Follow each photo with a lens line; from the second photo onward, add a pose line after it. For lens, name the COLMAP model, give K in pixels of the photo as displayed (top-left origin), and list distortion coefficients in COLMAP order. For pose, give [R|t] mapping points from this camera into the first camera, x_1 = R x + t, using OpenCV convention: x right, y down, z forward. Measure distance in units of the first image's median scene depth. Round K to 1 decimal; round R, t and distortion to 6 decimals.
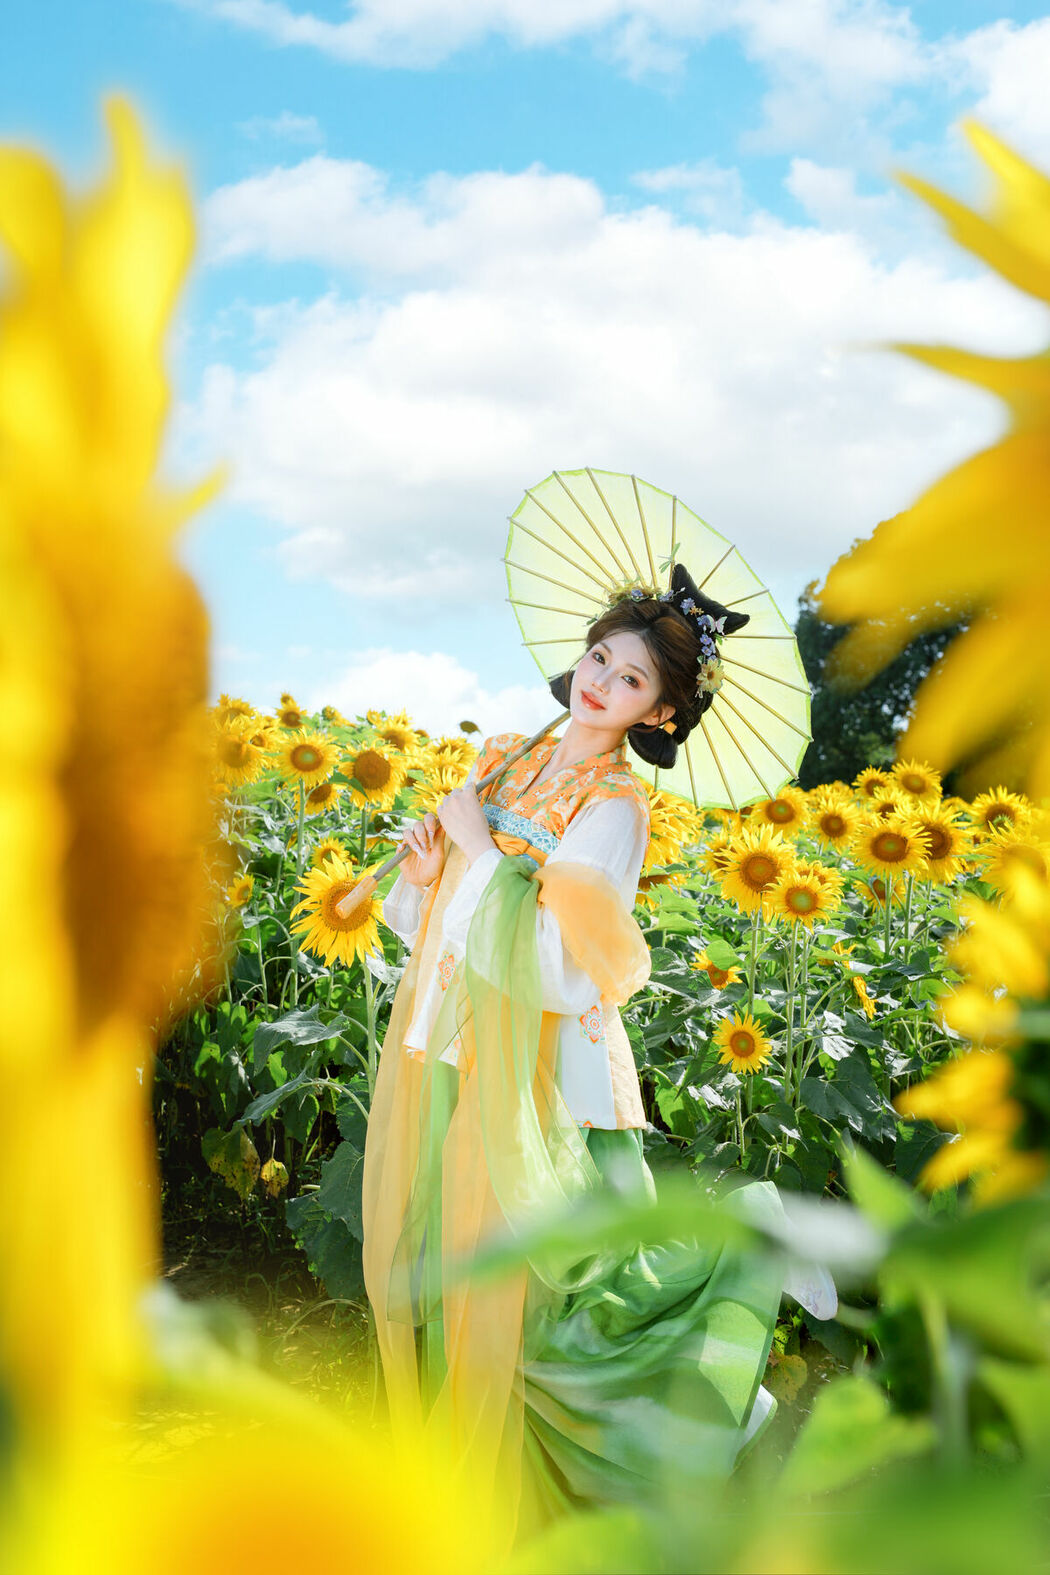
lens RADIAL K [[2200.9, 0, 525.0], [0, 2200.9, 787.5], [0, 0, 1]] dist [0.000975, -0.008249]
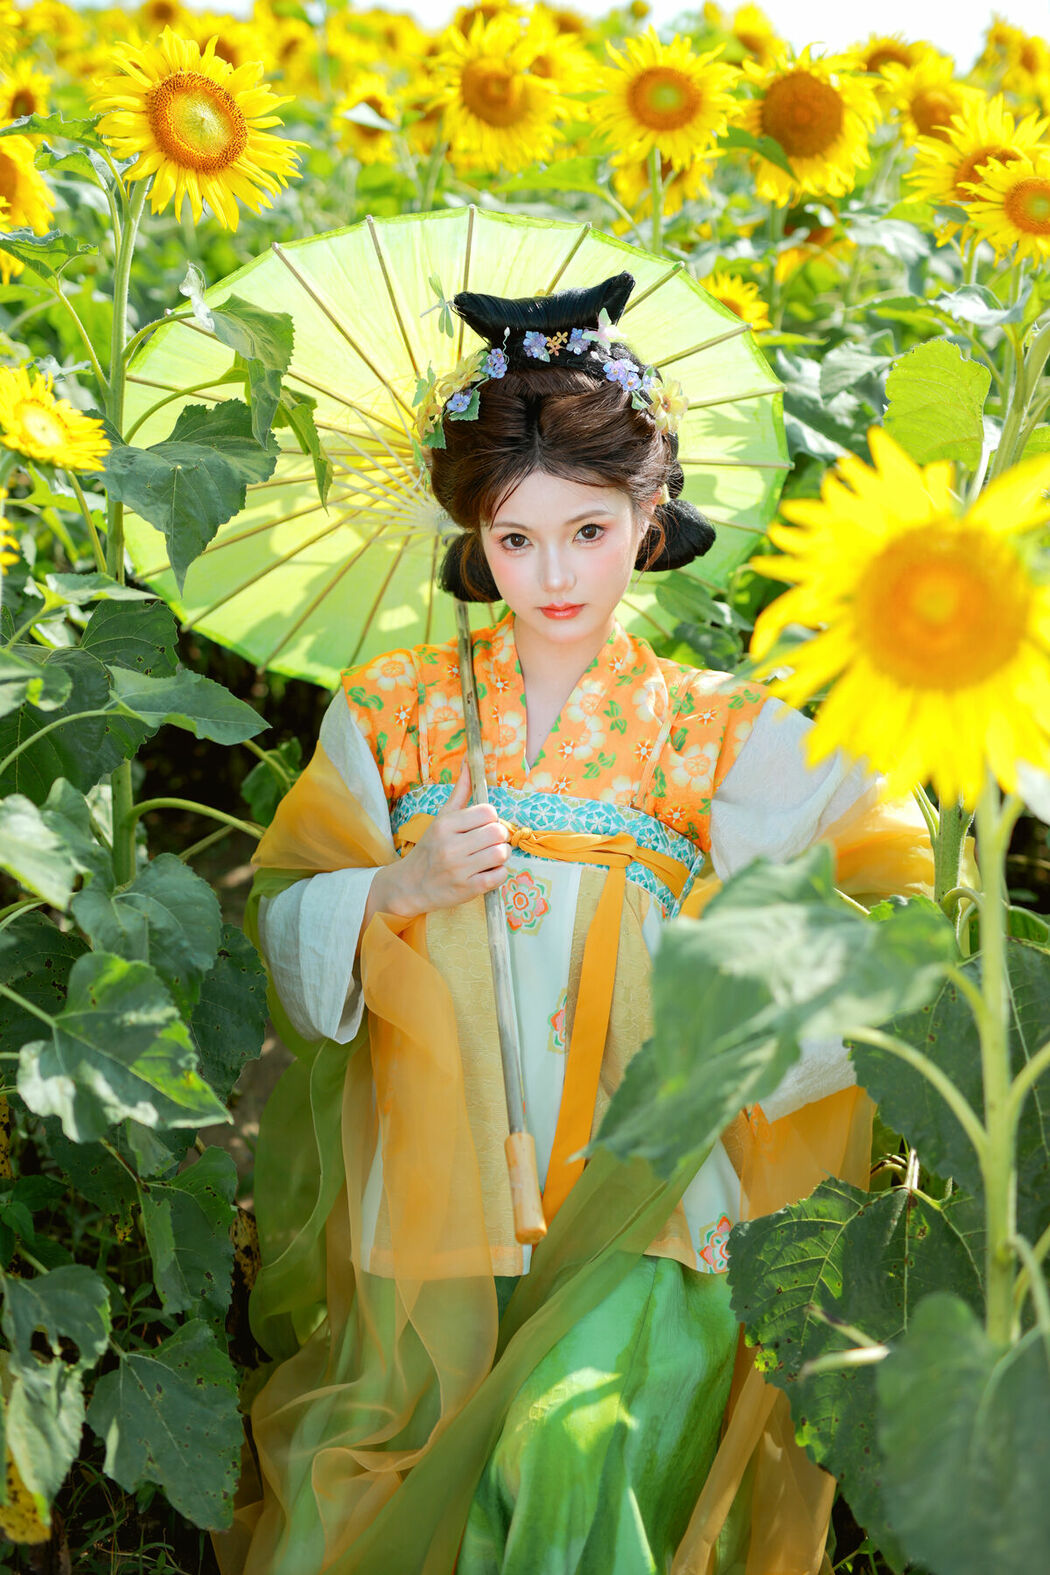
lens RADIAL K [[2200.9, 0, 525.0], [0, 2200.9, 787.5], [0, 0, 1]] dist [0.000975, -0.008249]
pose [[0.991493, -0.037816, -0.124545, -0.075007], [0.073002, 0.953760, 0.291570, -0.012166], [0.107760, -0.298181, 0.948407, 0.521712]]
